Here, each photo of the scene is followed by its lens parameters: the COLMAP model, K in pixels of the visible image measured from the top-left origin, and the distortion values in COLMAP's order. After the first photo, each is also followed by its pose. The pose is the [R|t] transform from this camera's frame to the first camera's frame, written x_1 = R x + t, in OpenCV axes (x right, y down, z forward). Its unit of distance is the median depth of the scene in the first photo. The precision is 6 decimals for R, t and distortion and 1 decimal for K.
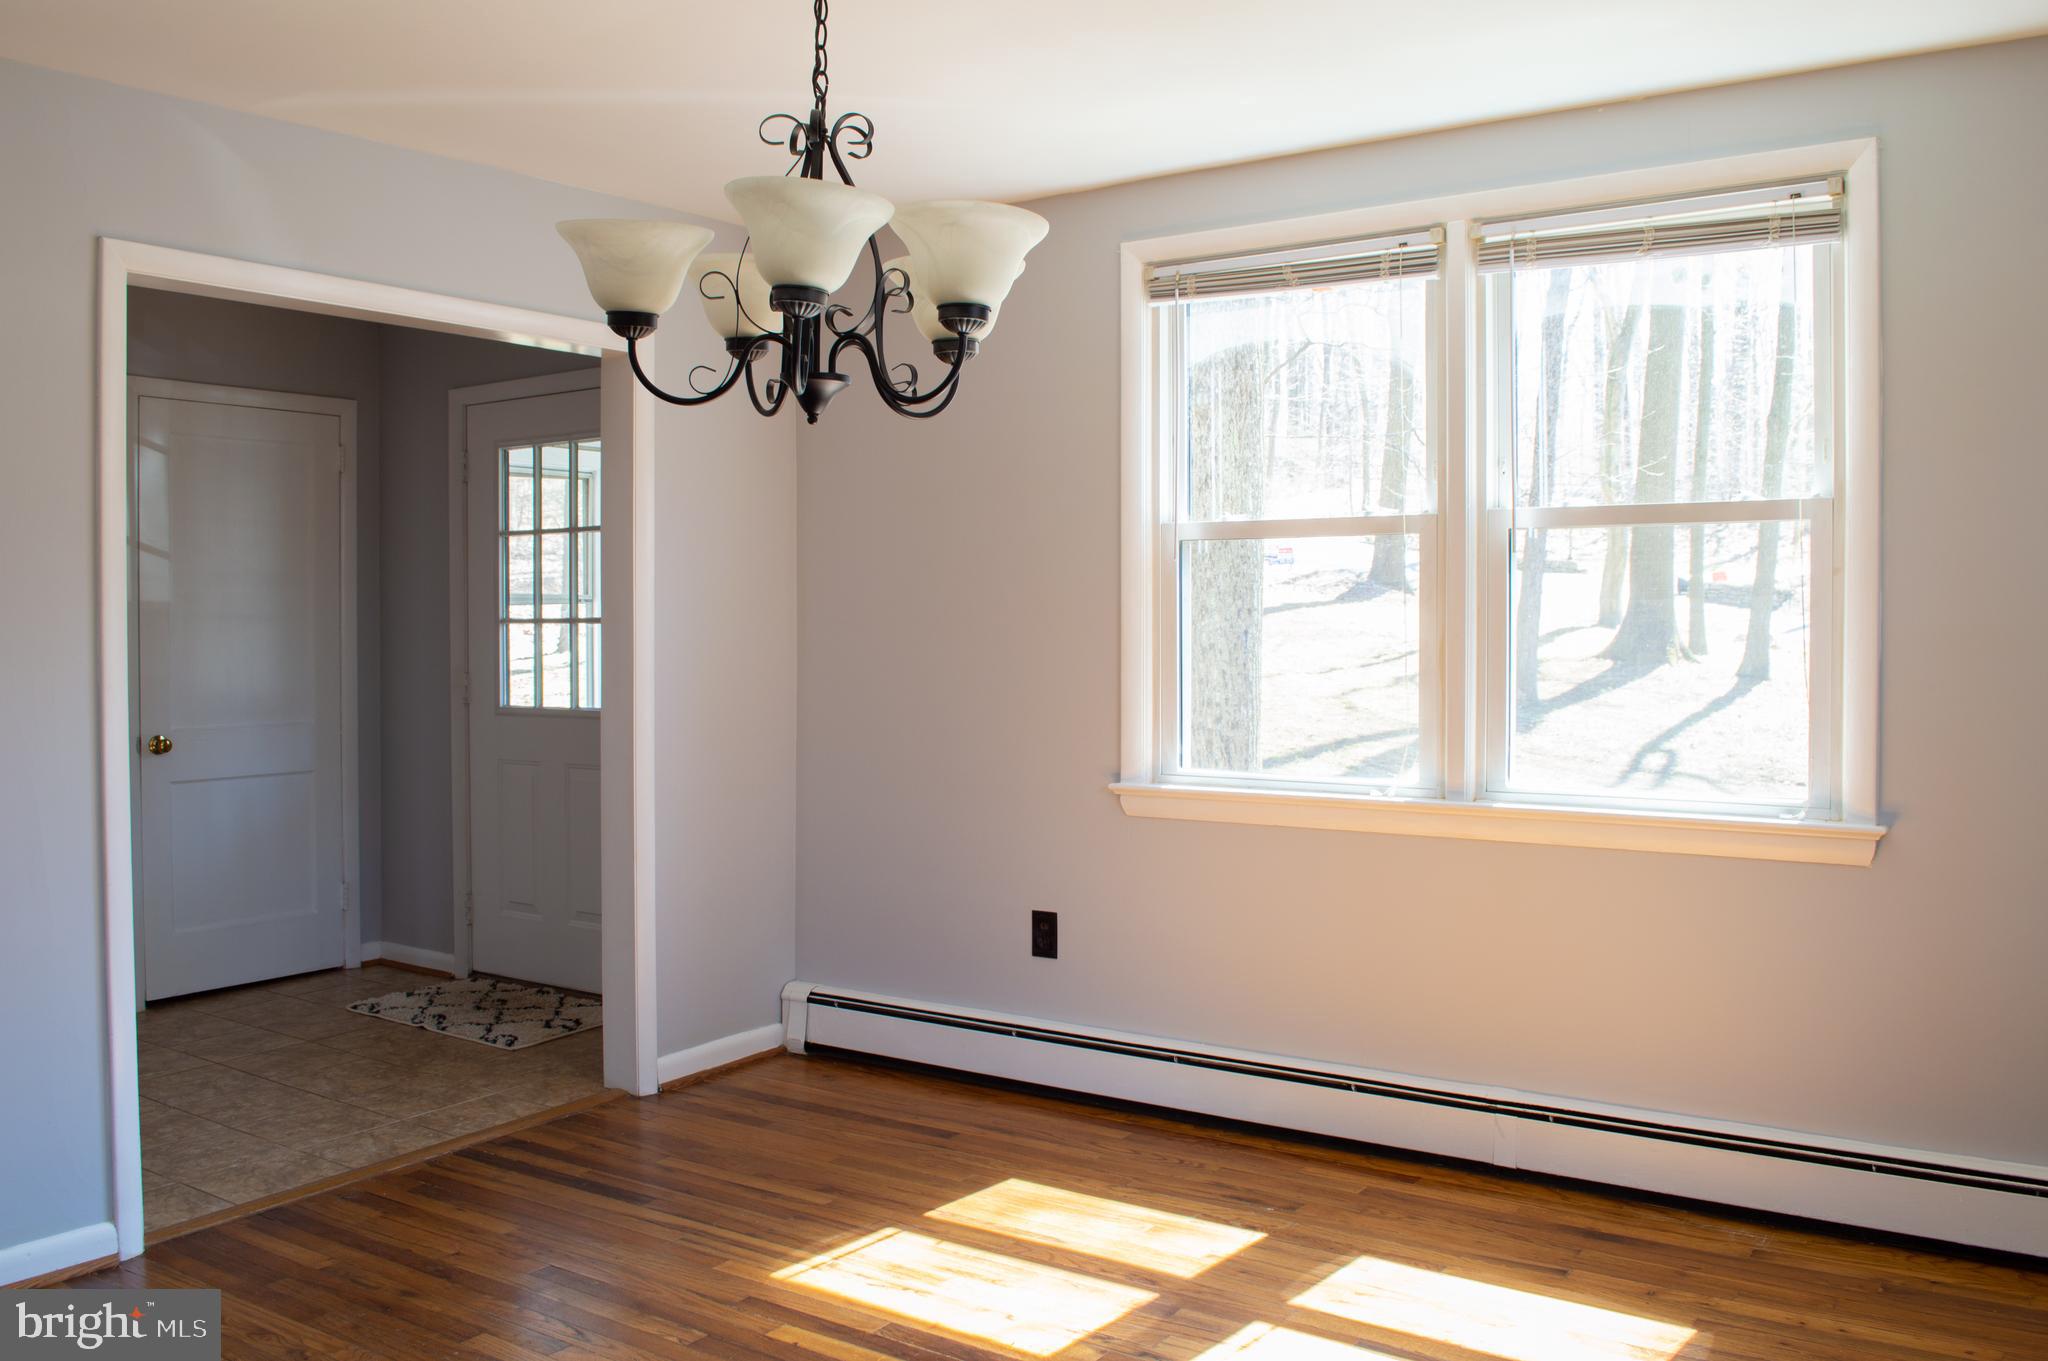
lens RADIAL K [[1703.2, 0, 1030.5], [0, 1703.2, 655.4], [0, 0, 1]] dist [-0.082134, 0.016202]
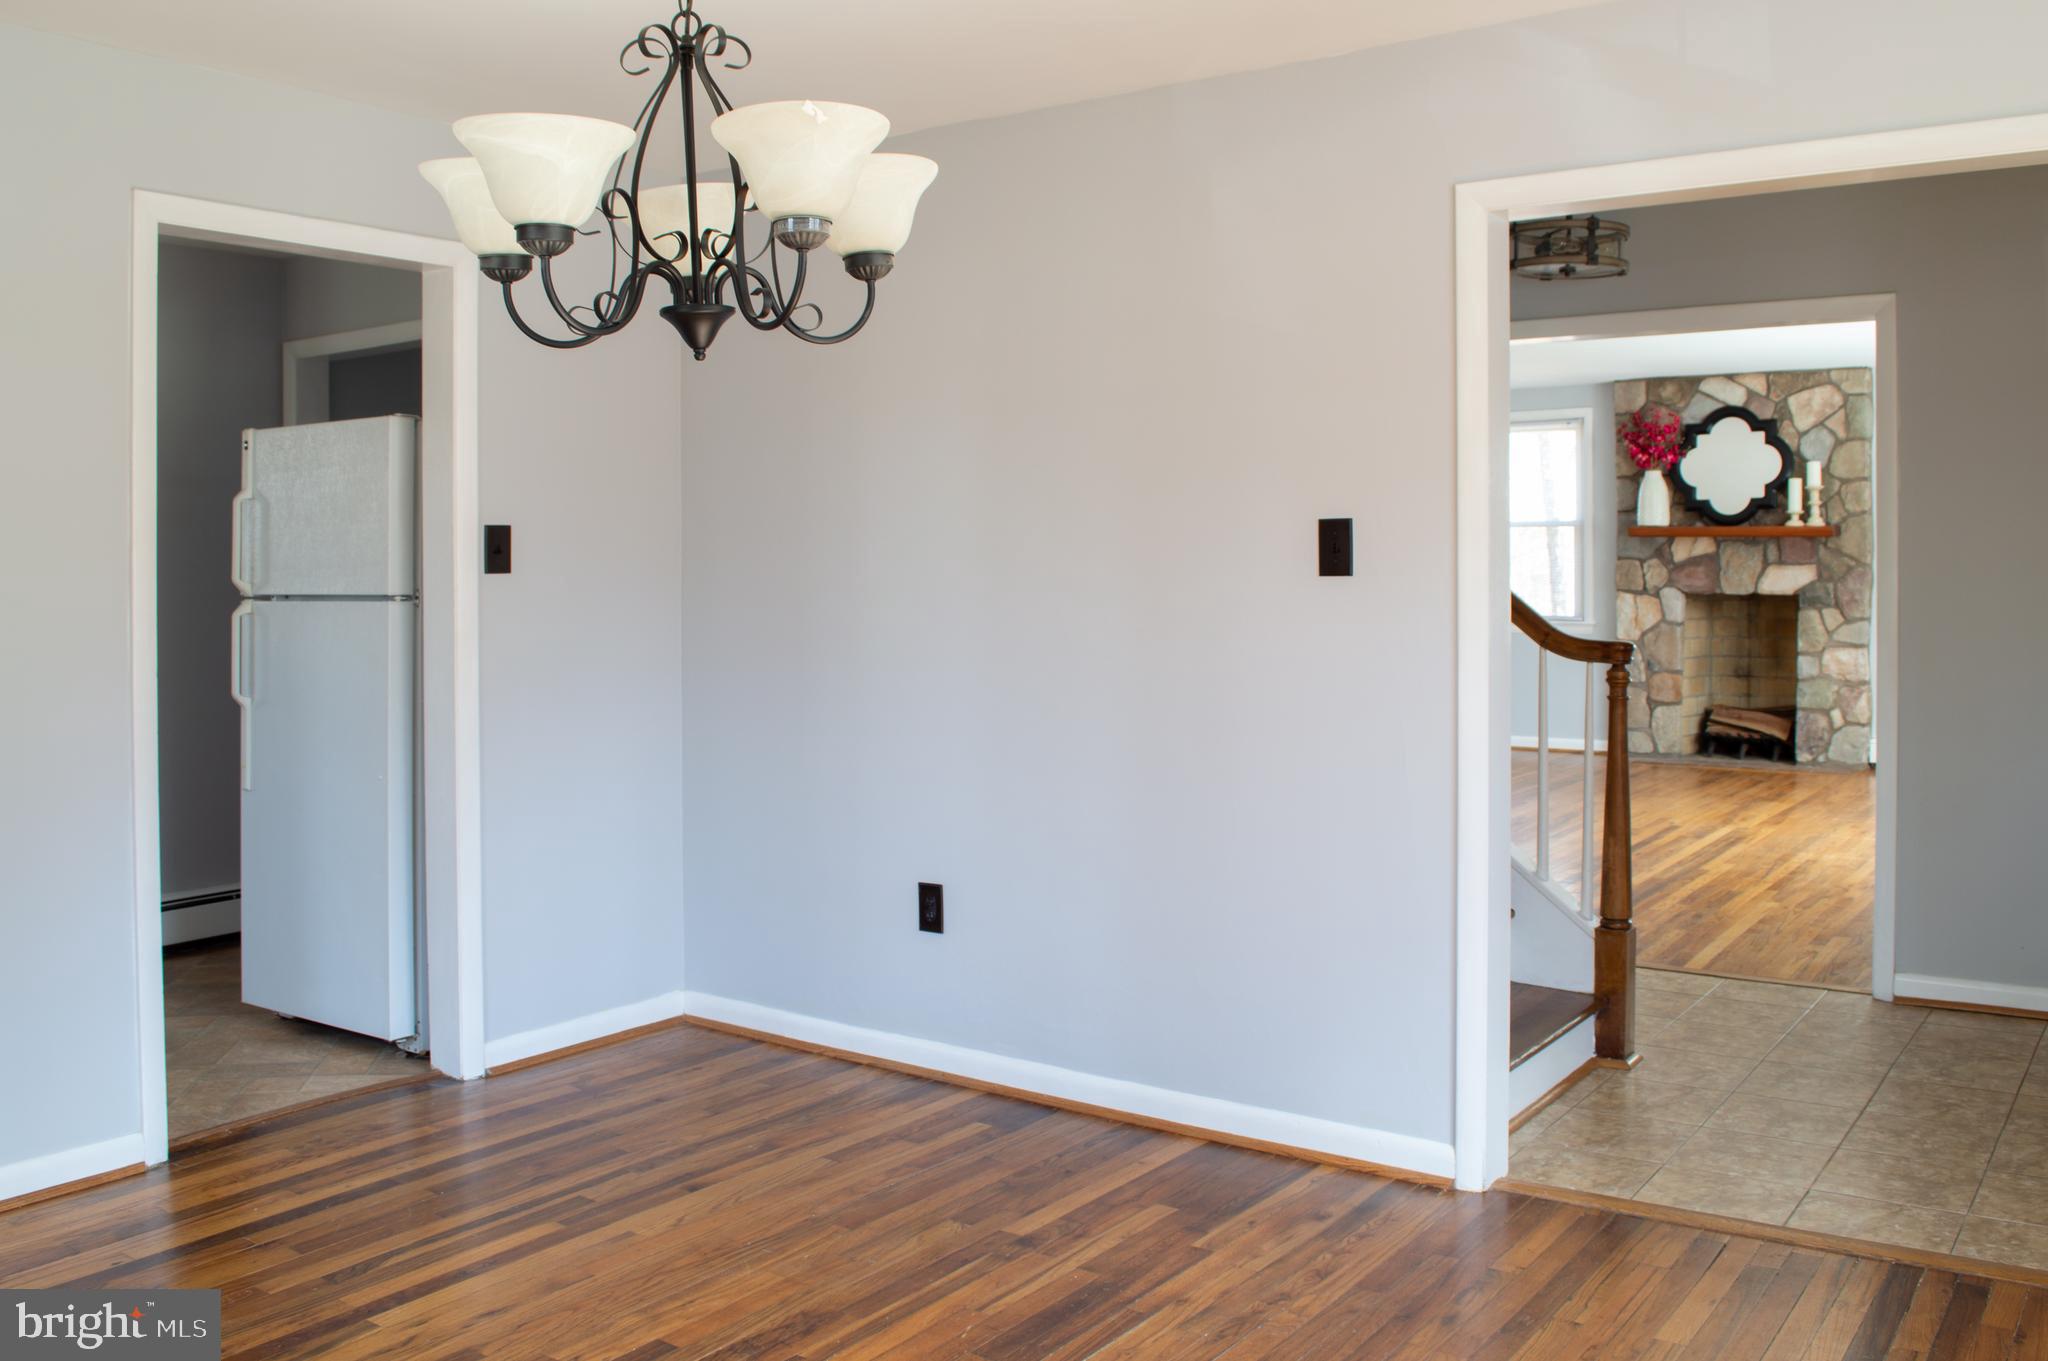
lens RADIAL K [[1764.0, 0, 1033.9], [0, 1764.0, 561.1], [0, 0, 1]] dist [-0.078978, 0.012537]
pose [[-0.010592, 0.007272, -0.999917, 0.449118], [-0.020270, 0.999767, 0.007485, -0.018840], [0.999738, 0.020348, -0.010442, 0.641058]]
